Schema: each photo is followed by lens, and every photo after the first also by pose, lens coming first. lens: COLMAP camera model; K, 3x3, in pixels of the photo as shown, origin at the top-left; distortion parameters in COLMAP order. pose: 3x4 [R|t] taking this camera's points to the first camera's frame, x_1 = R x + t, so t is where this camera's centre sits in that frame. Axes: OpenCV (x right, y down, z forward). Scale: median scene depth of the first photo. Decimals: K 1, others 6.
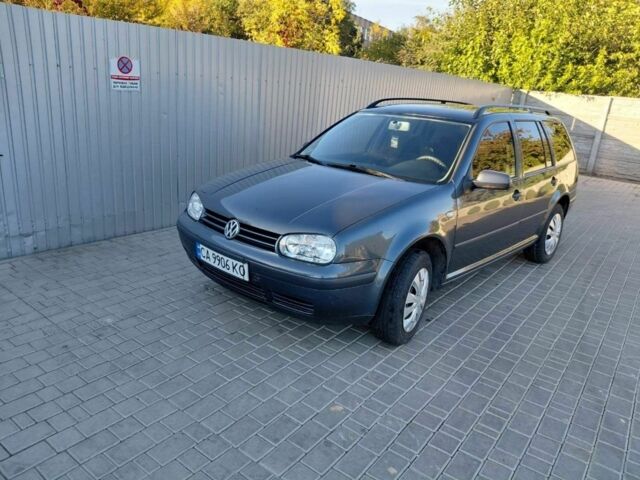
lens RADIAL K [[473.8, 0, 320.7], [0, 473.8, 241.9], [0, 0, 1]] dist [-0.003710, -0.009088]
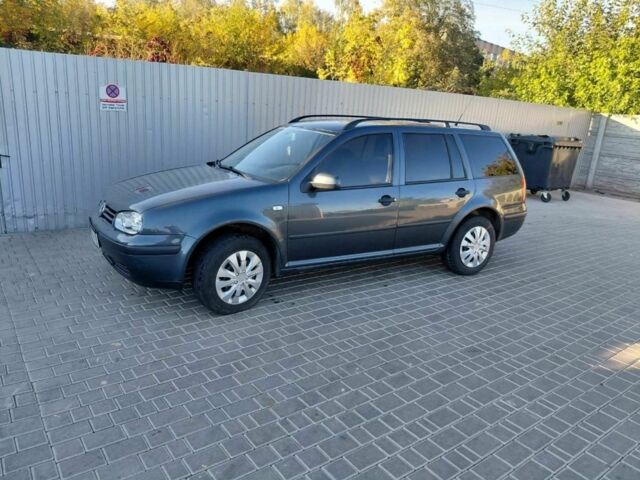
lens RADIAL K [[473.8, 0, 317.0], [0, 473.8, 239.6], [0, 0, 1]] dist [-0.003710, -0.009088]
pose [[0.961762, 0.060876, -0.267037, 0.468481], [-0.077495, 0.995629, -0.052137, 0.050082], [0.262695, 0.070837, 0.962275, -0.060551]]
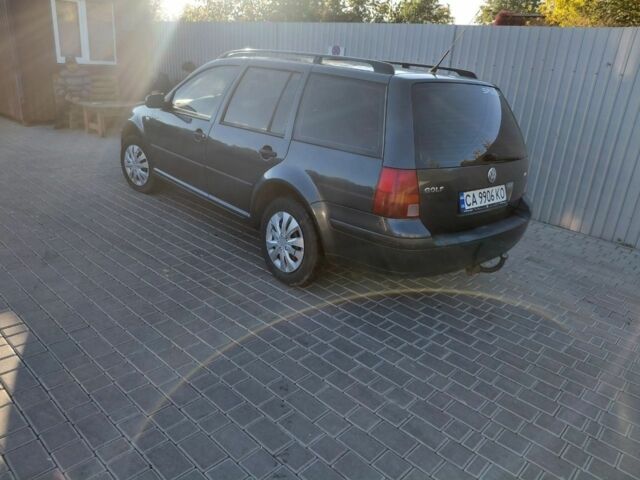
lens RADIAL K [[473.8, 0, 321.4], [0, 473.8, 239.1], [0, 0, 1]] dist [-0.003710, -0.009088]
pose [[-0.079688, 0.268844, -0.959882, 1.222191], [-0.388352, 0.878487, 0.278287, -0.246803], [0.918059, 0.394948, 0.034401, 1.101892]]
